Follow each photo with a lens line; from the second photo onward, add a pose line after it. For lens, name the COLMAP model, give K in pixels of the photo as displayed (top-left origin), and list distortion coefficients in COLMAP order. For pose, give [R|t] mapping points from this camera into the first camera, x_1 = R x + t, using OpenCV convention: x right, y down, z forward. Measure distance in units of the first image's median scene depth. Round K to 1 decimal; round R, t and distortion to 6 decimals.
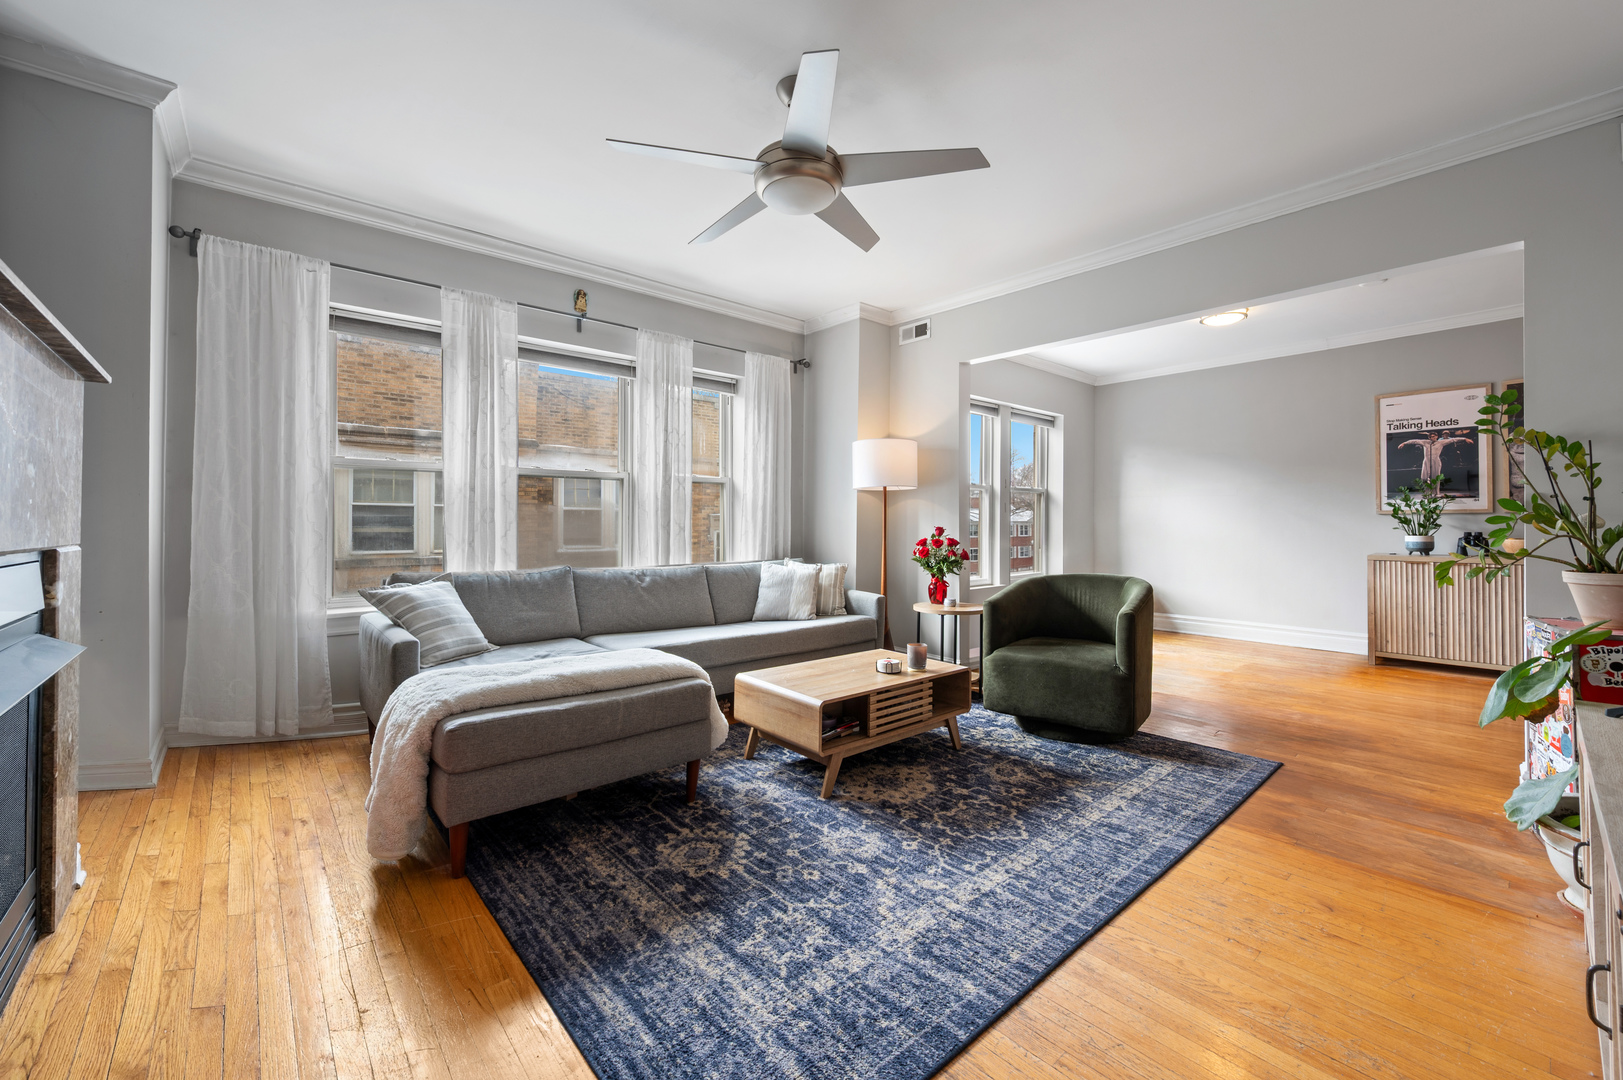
lens RADIAL K [[648.3, 0, 809.9], [0, 648.3, 518.6], [0, 0, 1]] dist [-0.000488, -0.000109]
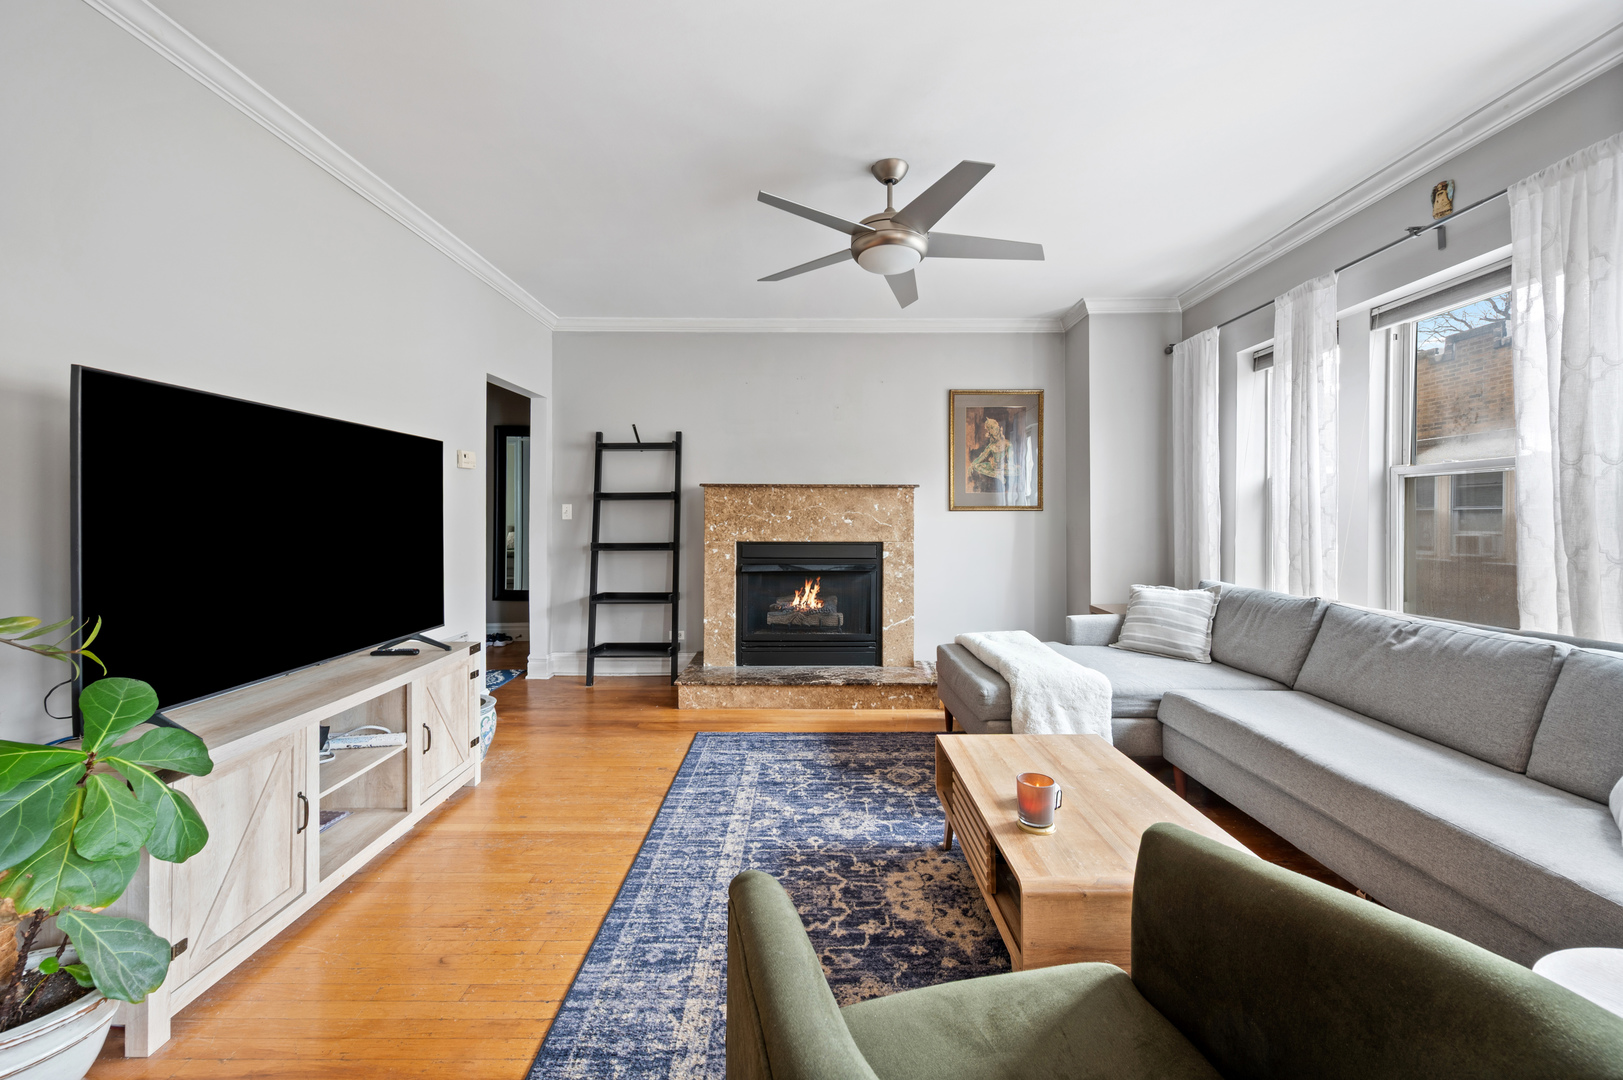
lens RADIAL K [[642.9, 0, 809.8], [0, 642.9, 522.7], [0, 0, 1]] dist [-0.000577, -0.000171]
pose [[-0.652559, 0.001069, -0.757737, 0.734871], [0.004585, 0.999986, -0.002538, -0.020607], [0.757724, -0.005130, -0.652555, 1.278505]]
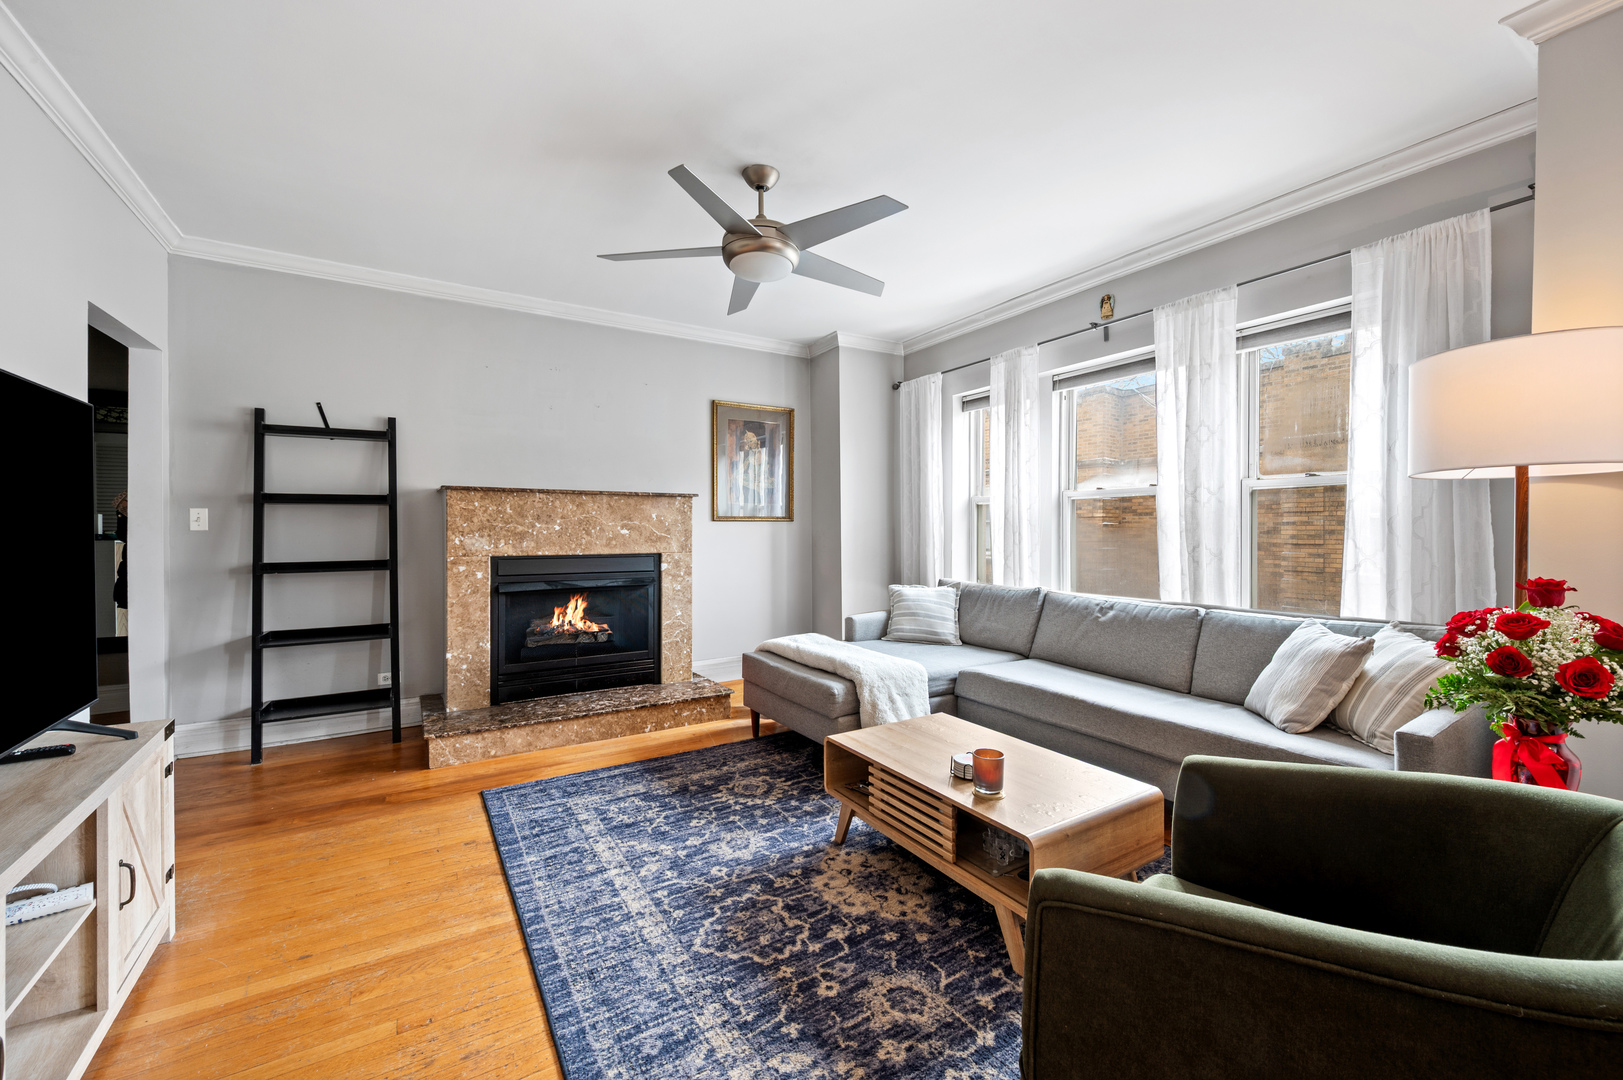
lens RADIAL K [[647.1, 0, 811.7], [0, 647.1, 535.3], [0, 0, 1]] dist [-0.000430, -0.000173]
pose [[-0.154005, 0.007021, -0.988045, 0.856768], [0.009601, 0.999938, 0.005609, -0.023479], [0.988023, -0.008623, -0.154062, 0.983079]]
